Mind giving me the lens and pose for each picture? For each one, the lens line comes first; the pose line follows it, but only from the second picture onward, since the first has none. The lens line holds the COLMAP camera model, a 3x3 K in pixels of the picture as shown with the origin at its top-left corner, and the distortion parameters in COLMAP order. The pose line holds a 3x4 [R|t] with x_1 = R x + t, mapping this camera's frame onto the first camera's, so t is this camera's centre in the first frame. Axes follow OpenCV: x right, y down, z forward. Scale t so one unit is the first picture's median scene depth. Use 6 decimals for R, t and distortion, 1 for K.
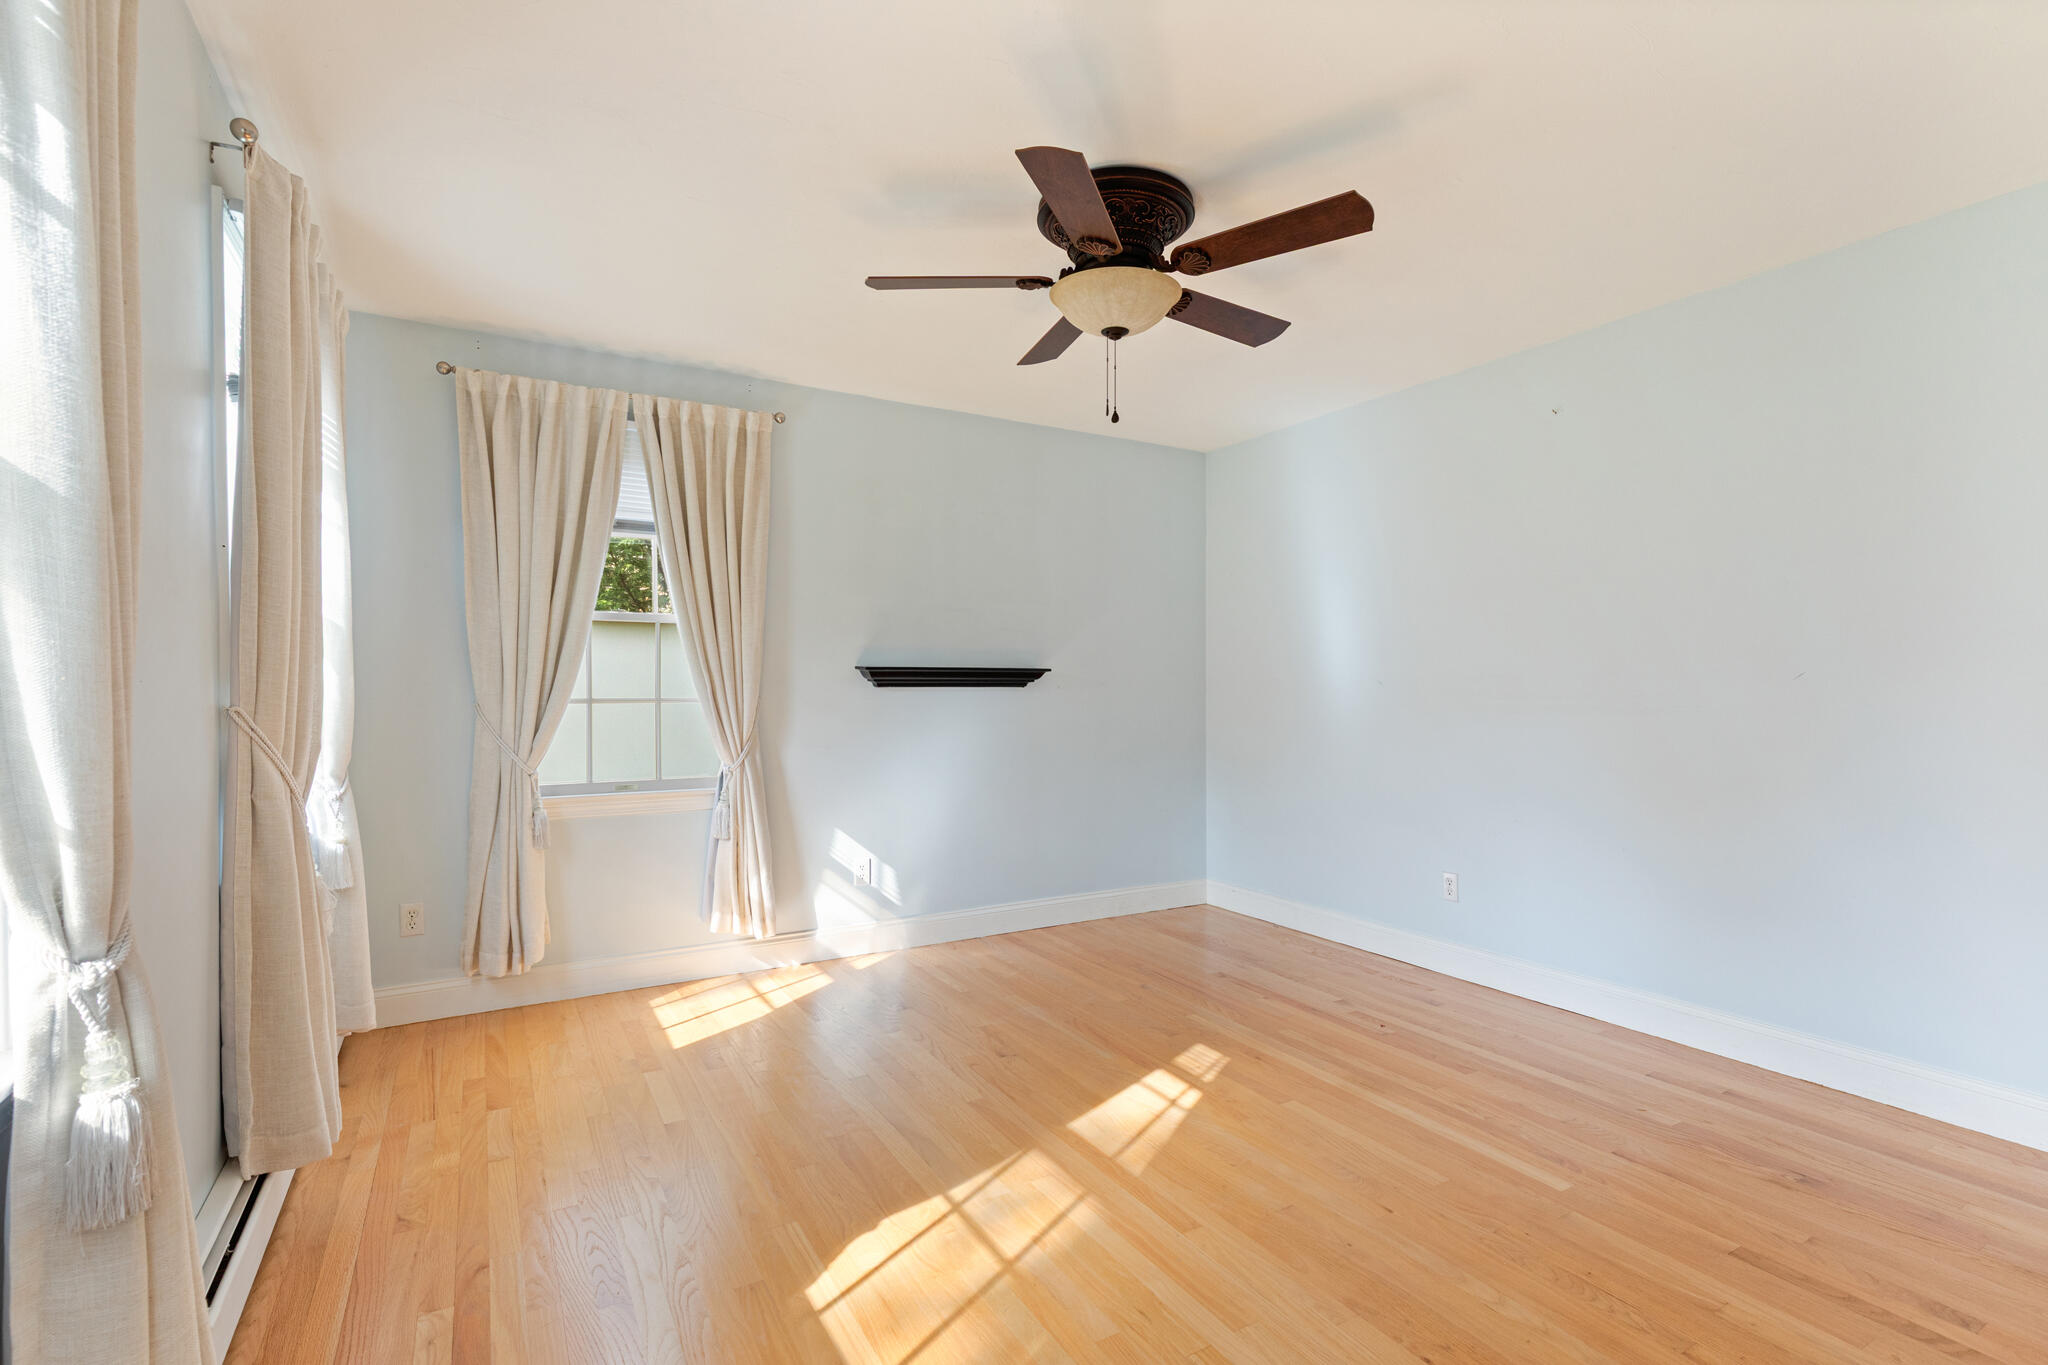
lens RADIAL K [[938.2, 0, 1029.2], [0, 938.2, 693.1], [0, 0, 1]] dist [0.010144, 0.000324]
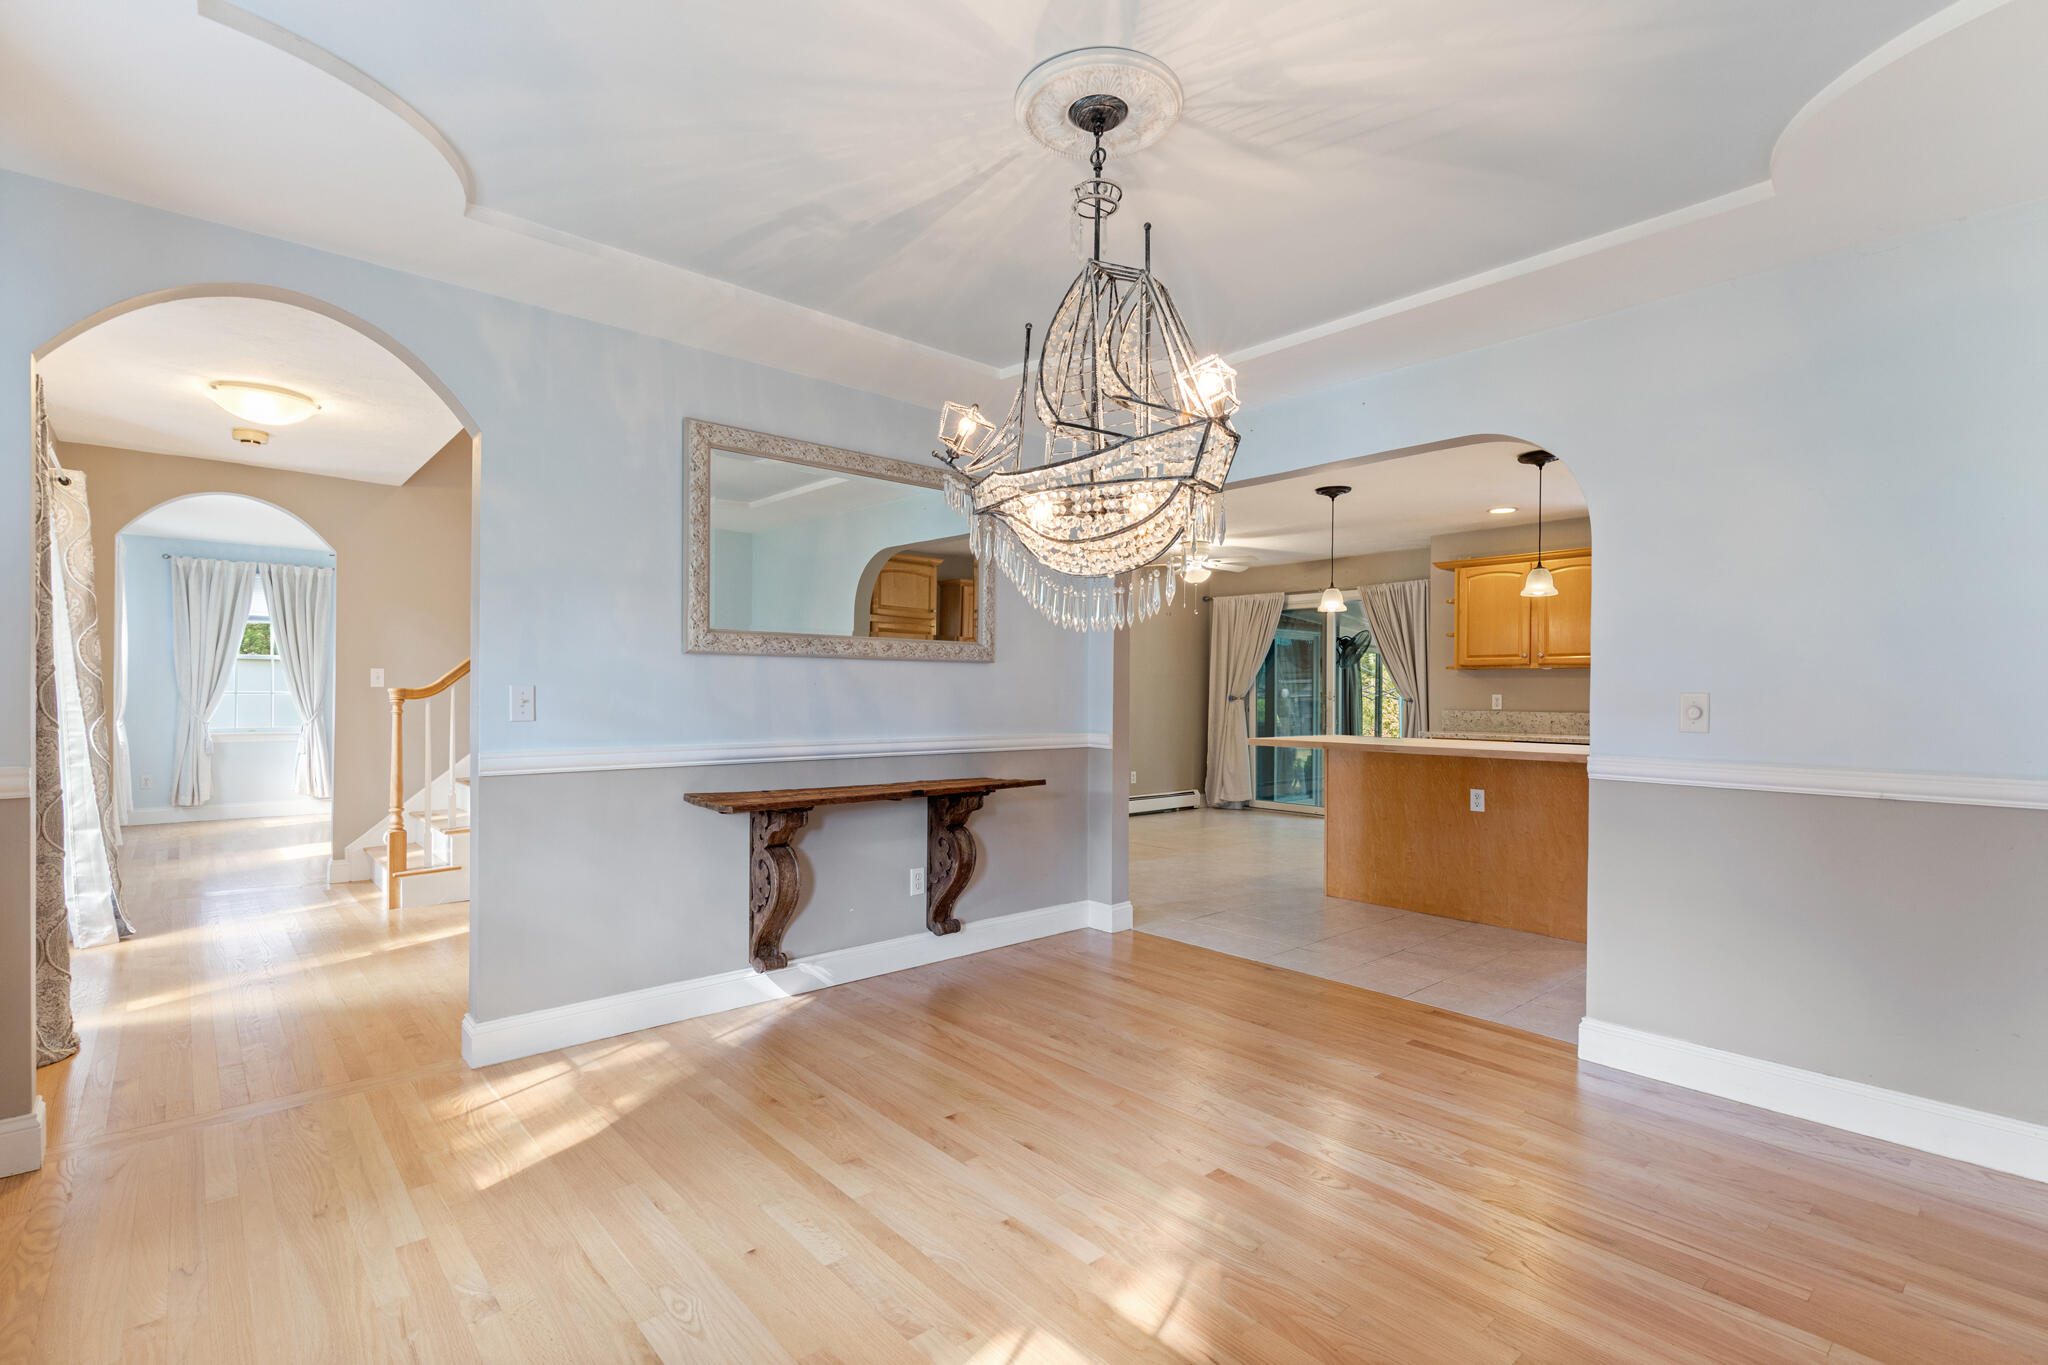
lens RADIAL K [[938.2, 0, 1020.1], [0, 938.2, 680.7], [0, 0, 1]] dist [0.010144, 0.000324]
pose [[0.981406, 0.014015, 0.191431, 1.000737], [-0.012741, 0.999888, -0.007885, -0.028105], [-0.191520, 0.005299, 0.981474, -1.684586]]
